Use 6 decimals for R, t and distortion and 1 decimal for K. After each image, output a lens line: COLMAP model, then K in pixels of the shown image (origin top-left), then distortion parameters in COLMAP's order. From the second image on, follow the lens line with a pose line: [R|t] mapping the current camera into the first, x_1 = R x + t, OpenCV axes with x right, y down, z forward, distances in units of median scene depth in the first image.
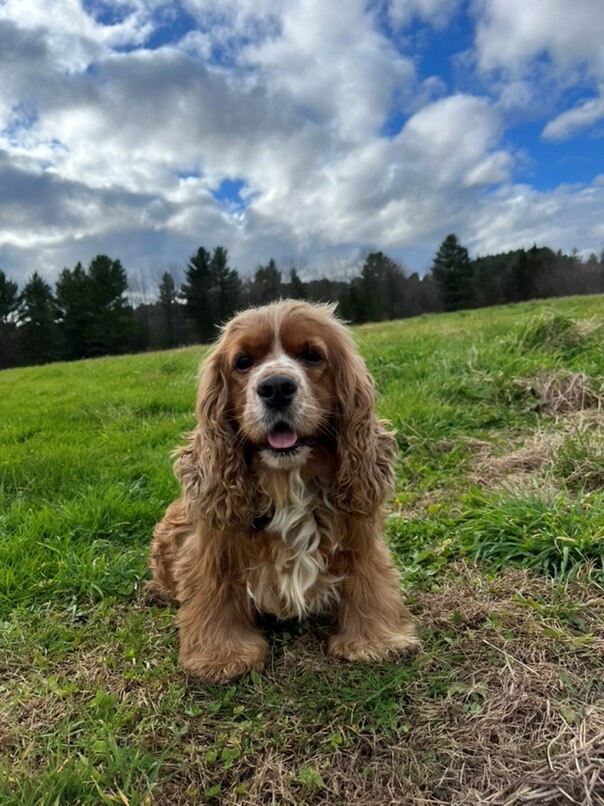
lens RADIAL K [[630.6, 0, 301.0], [0, 630.6, 398.4], [0, 0, 1]] dist [0.050759, -0.034205]
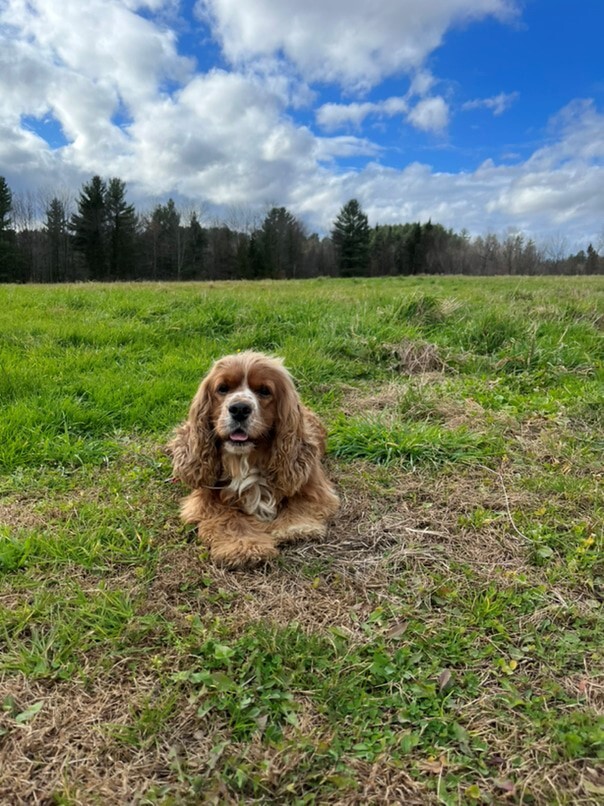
lens RADIAL K [[630.6, 0, 299.0], [0, 630.6, 404.4], [0, 0, 1]] dist [0.050759, -0.034205]
pose [[0.981364, 0.077194, 0.175972, -0.023684], [-0.091356, 0.993077, 0.073840, 0.006901], [-0.169053, -0.088540, 0.981622, -0.122933]]
